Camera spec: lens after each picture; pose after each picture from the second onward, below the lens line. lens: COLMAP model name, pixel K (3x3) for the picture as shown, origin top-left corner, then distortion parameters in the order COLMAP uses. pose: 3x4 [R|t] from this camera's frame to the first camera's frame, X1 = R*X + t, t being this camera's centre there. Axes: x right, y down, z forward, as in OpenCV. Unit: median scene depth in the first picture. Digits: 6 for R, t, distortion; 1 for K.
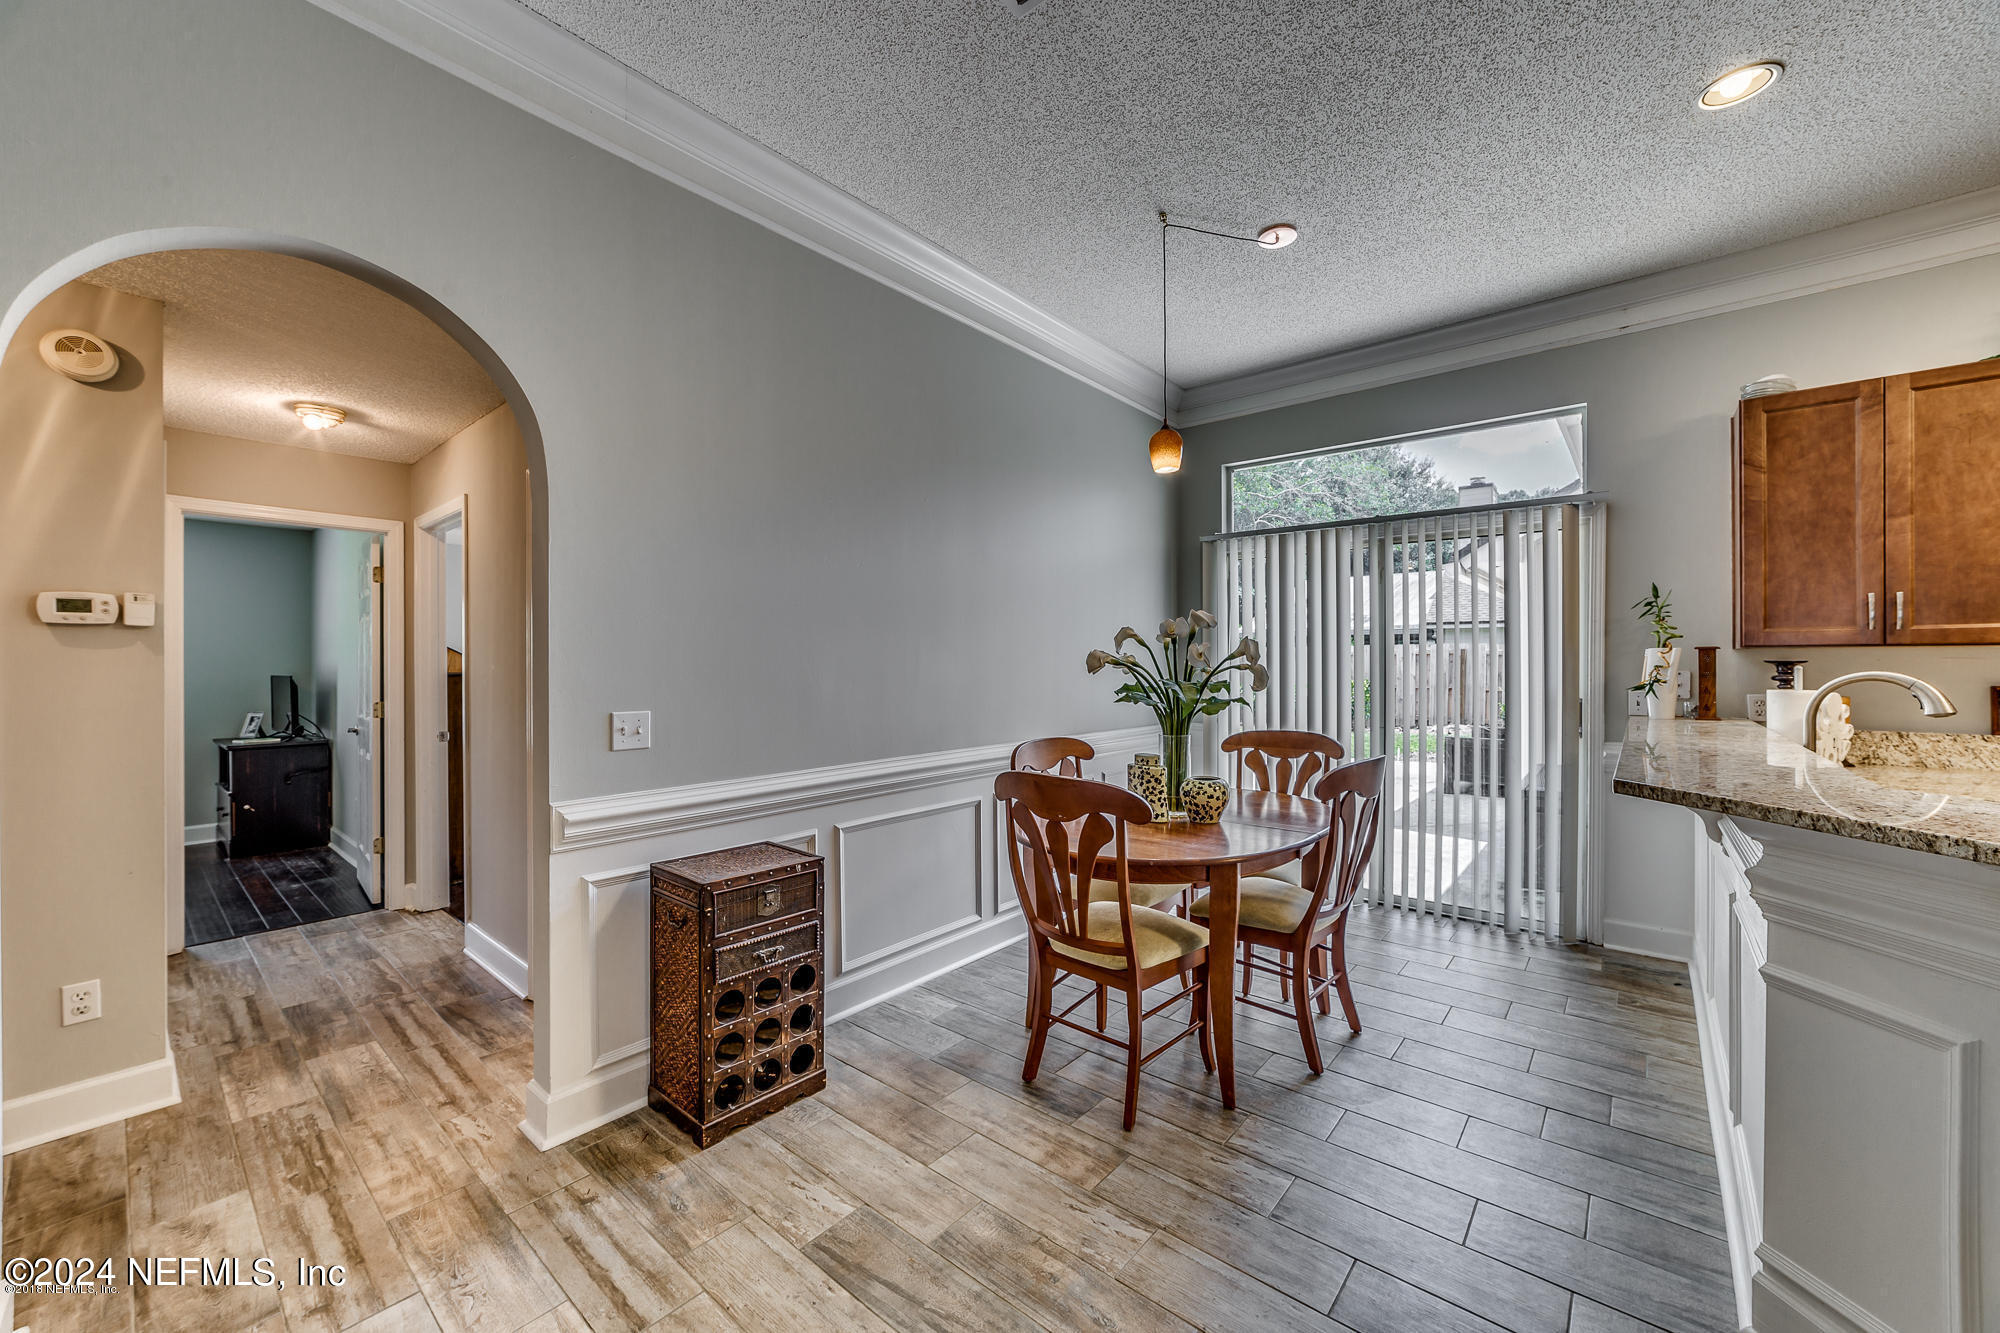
lens RADIAL K [[779.7, 0, 1007.7], [0, 779.7, 666.3], [0, 0, 1]] dist [-0.016602, 0.008167]
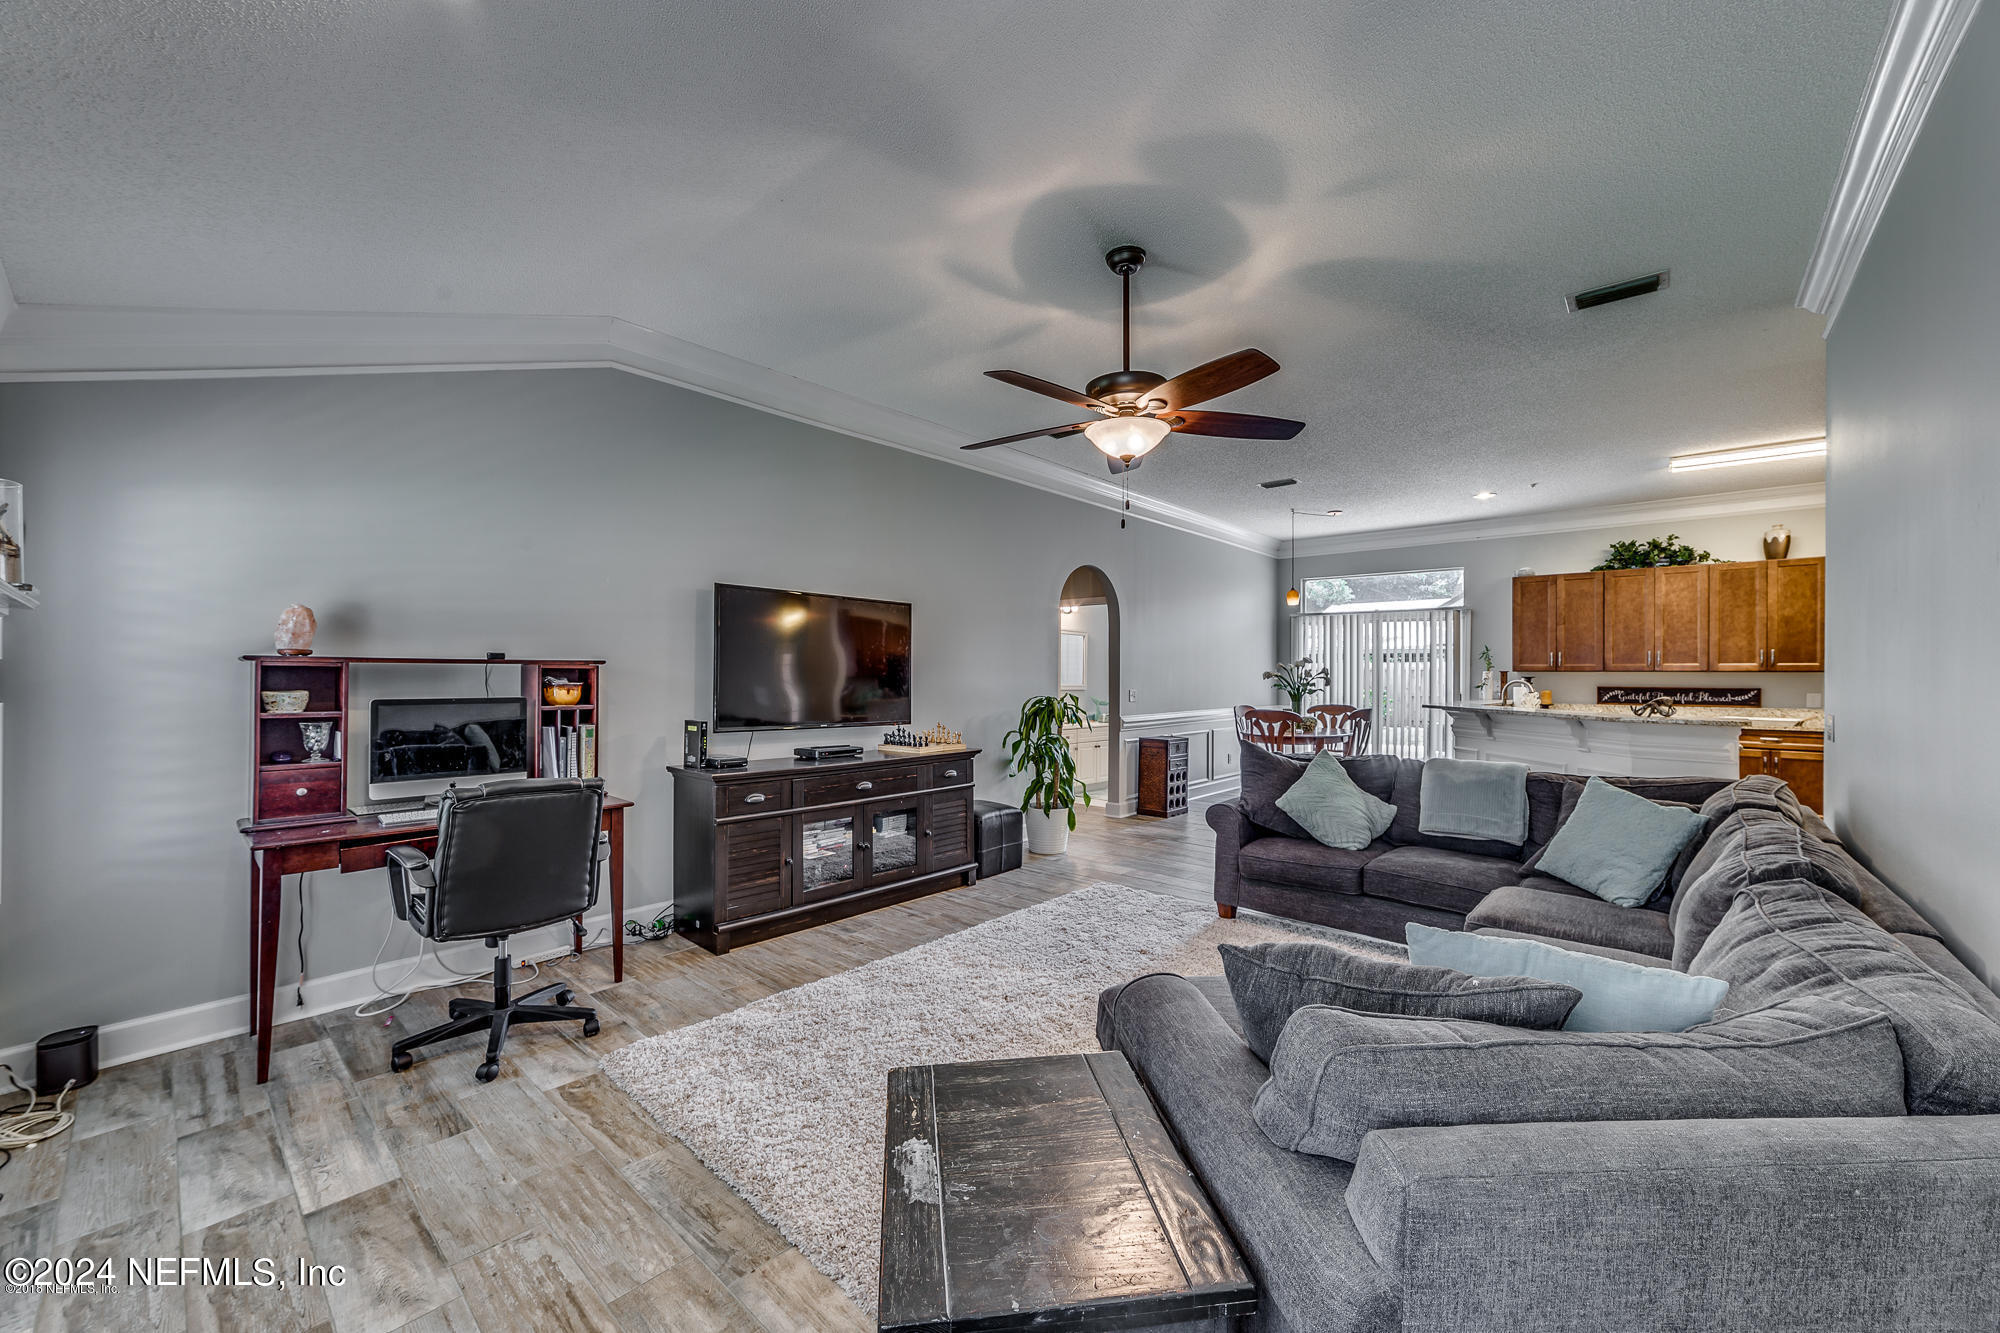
lens RADIAL K [[779.7, 0, 1000.1], [0, 779.7, 672.8], [0, 0, 1]] dist [-0.016602, 0.008167]
pose [[0.999546, 0.006814, -0.029346, -0.742472], [-0.006938, 0.999967, -0.004110, 0.003402], [0.029317, 0.004312, 0.999561, -1.753938]]
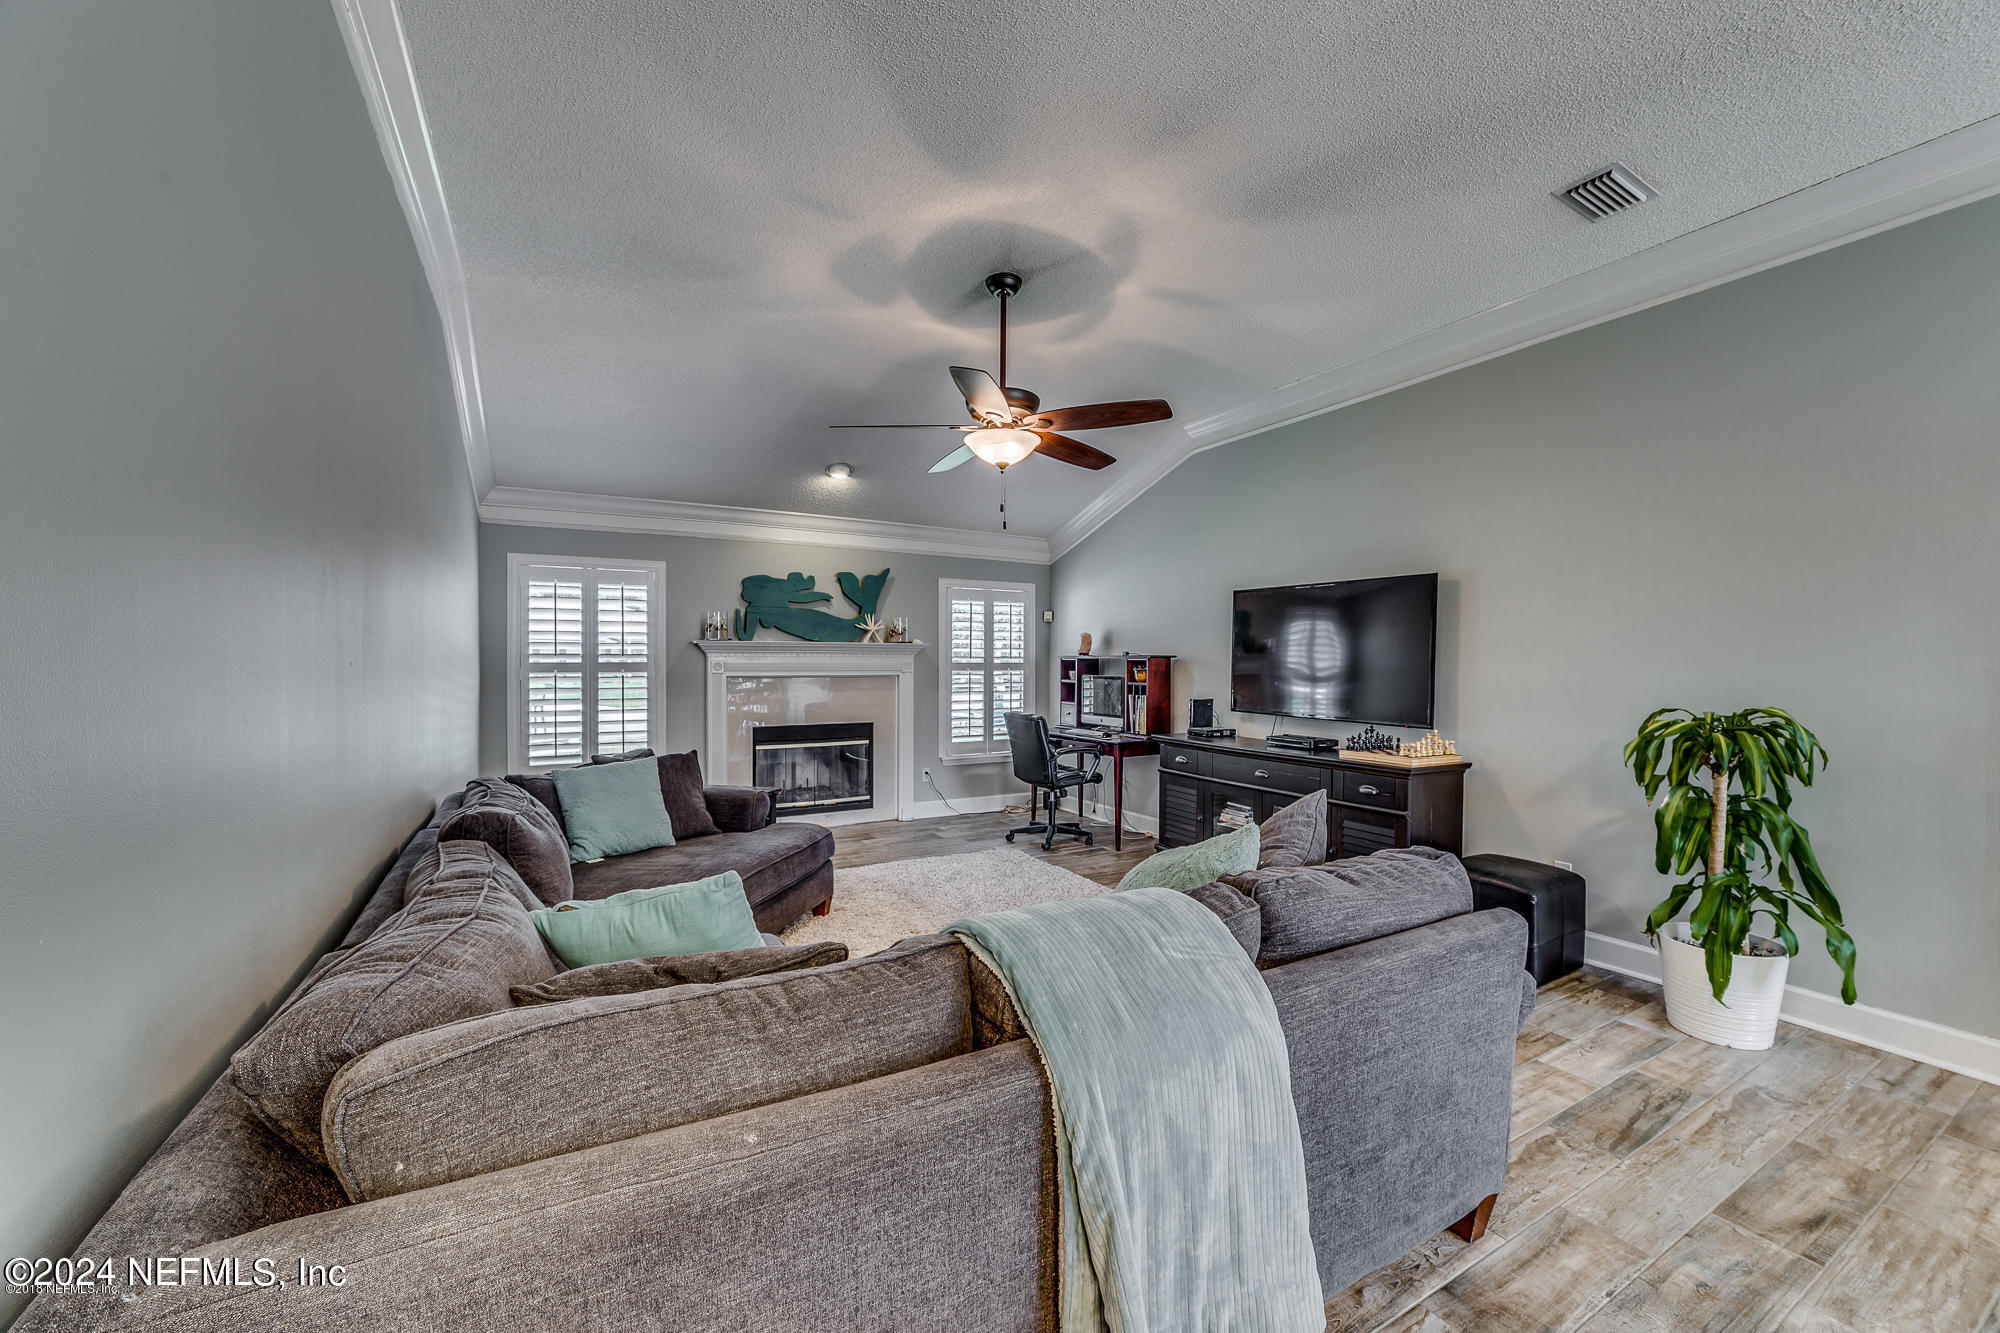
lens RADIAL K [[779.7, 0, 1013.5], [0, 779.7, 665.1], [0, 0, 1]] dist [-0.016602, 0.008167]
pose [[-0.337266, 0.002392, -0.941407, 0.524854], [-0.008668, 0.999946, 0.005647, -0.003001], [0.941370, 0.010065, -0.337227, -0.244552]]
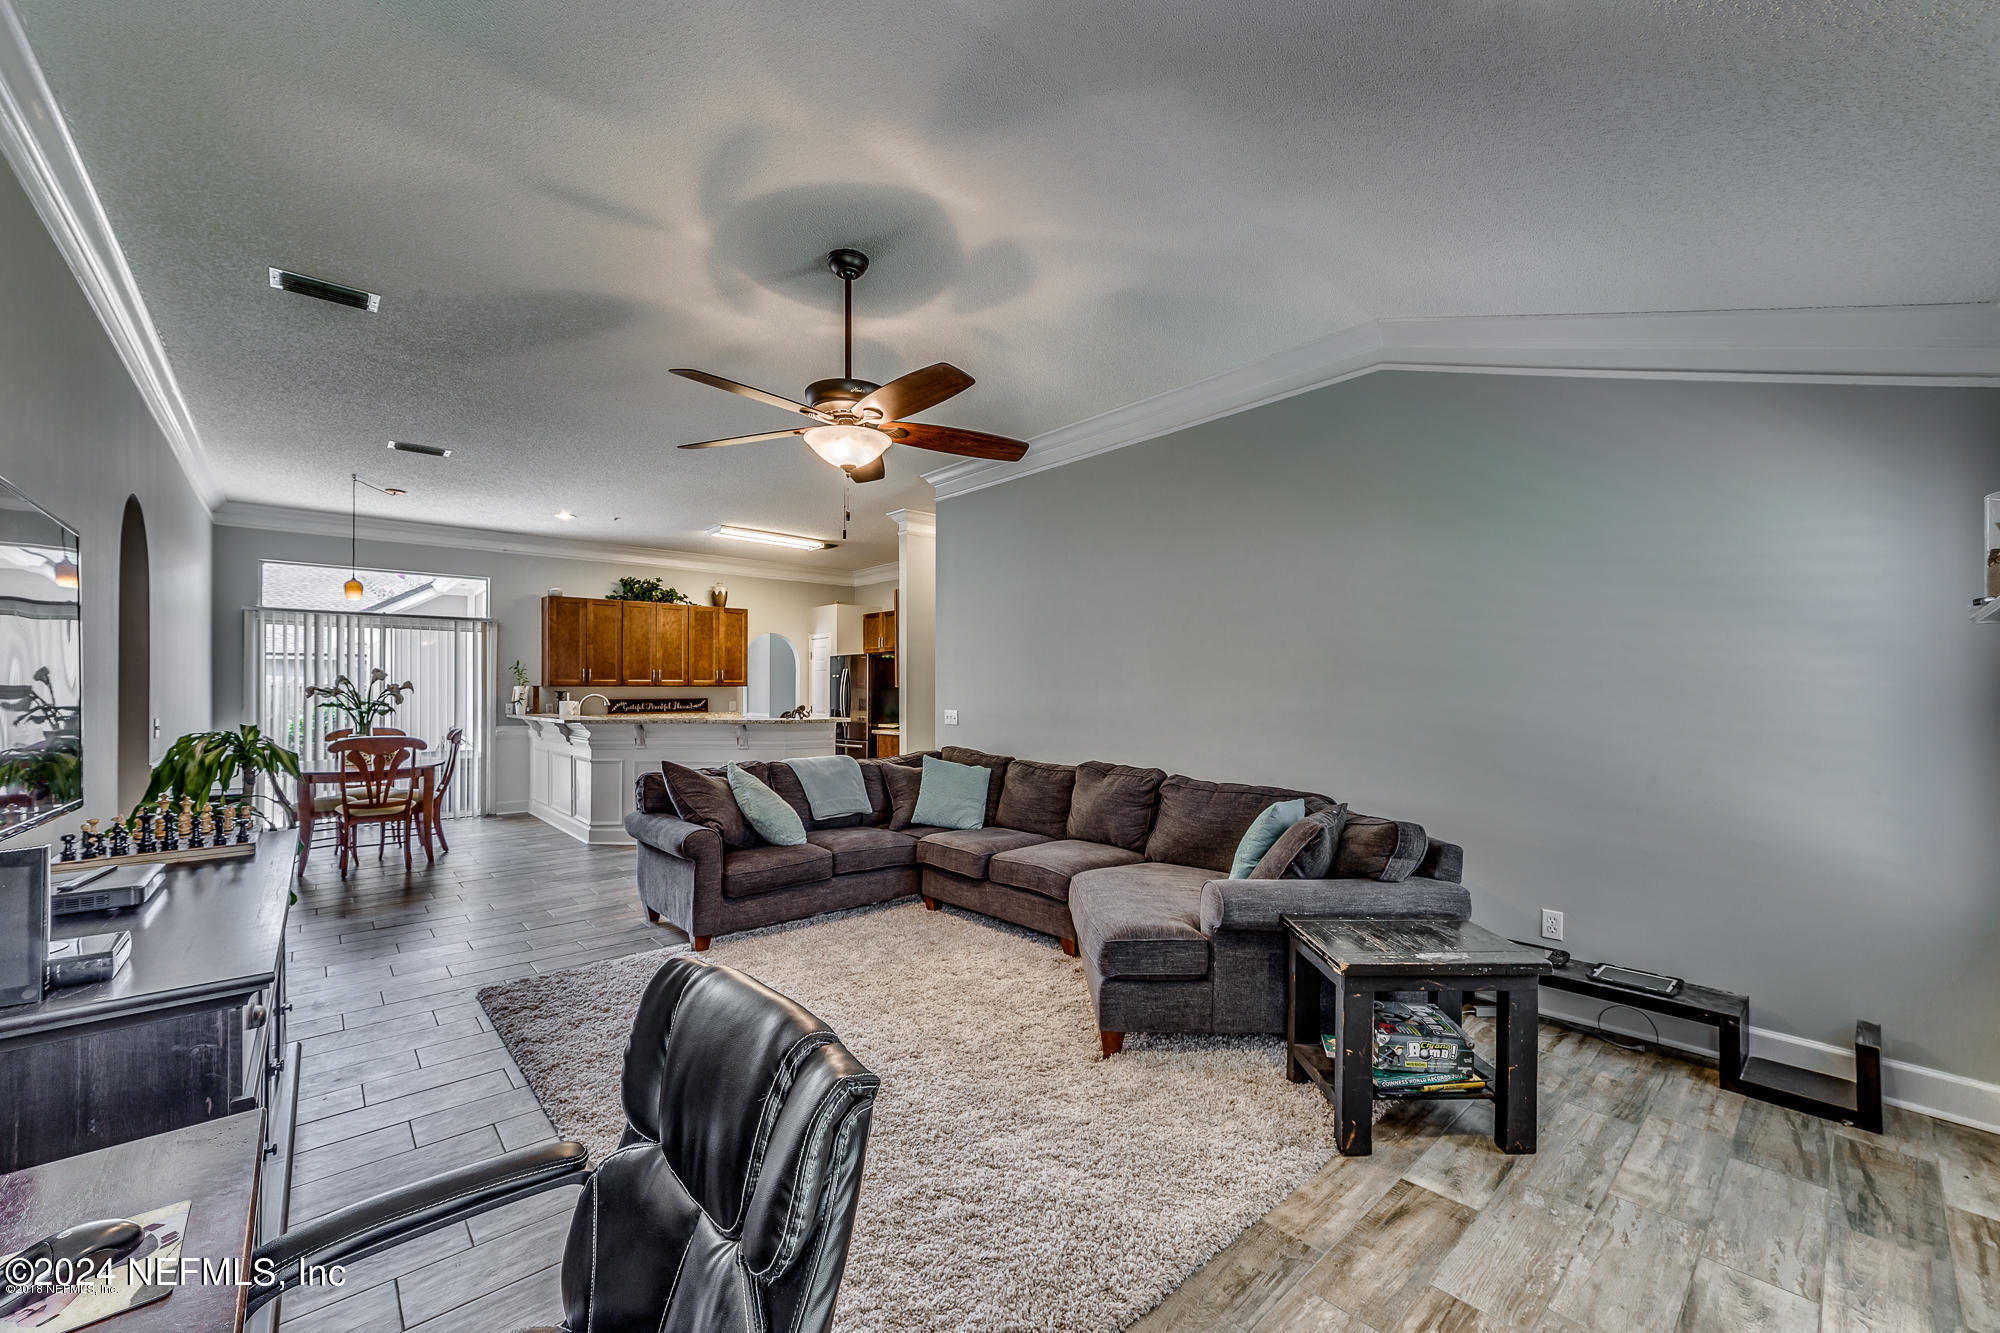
lens RADIAL K [[779.7, 0, 999.9], [0, 779.7, 691.6], [0, 0, 1]] dist [-0.016602, 0.008167]
pose [[0.142341, -0.001447, 0.989817, -1.613323], [0.003785, 0.999992, 0.000918, -0.000516], [-0.989810, 0.003615, 0.142346, -1.017850]]
